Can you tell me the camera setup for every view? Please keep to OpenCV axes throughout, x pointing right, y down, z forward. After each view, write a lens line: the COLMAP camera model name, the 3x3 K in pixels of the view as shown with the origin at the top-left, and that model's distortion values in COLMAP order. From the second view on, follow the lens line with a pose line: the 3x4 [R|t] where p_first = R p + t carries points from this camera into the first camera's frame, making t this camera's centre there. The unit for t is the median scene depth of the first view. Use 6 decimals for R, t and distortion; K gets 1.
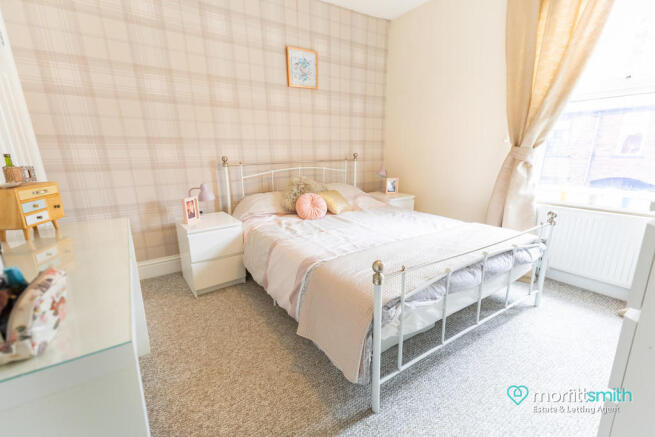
lens RADIAL K [[296.7, 0, 323.3], [0, 296.7, 218.2], [0, 0, 1]] dist [0.000163, -0.007812]
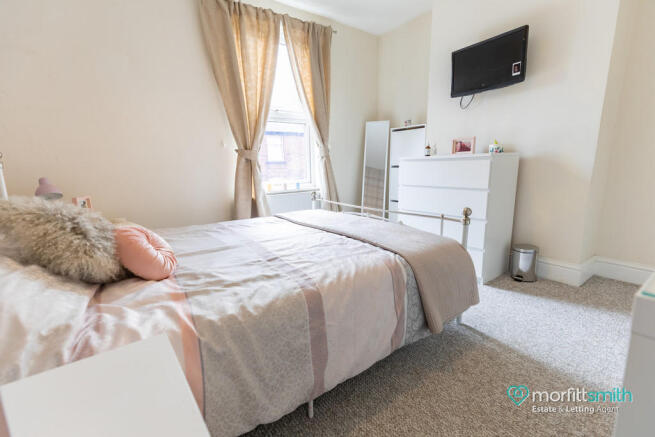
lens RADIAL K [[296.7, 0, 323.3], [0, 296.7, 218.2], [0, 0, 1]] dist [0.000163, -0.007812]
pose [[-0.071750, -0.173328, 0.982247, -0.631308], [0.245510, 0.951417, 0.185822, -0.131504], [-0.966735, 0.254484, -0.025711, 0.928049]]
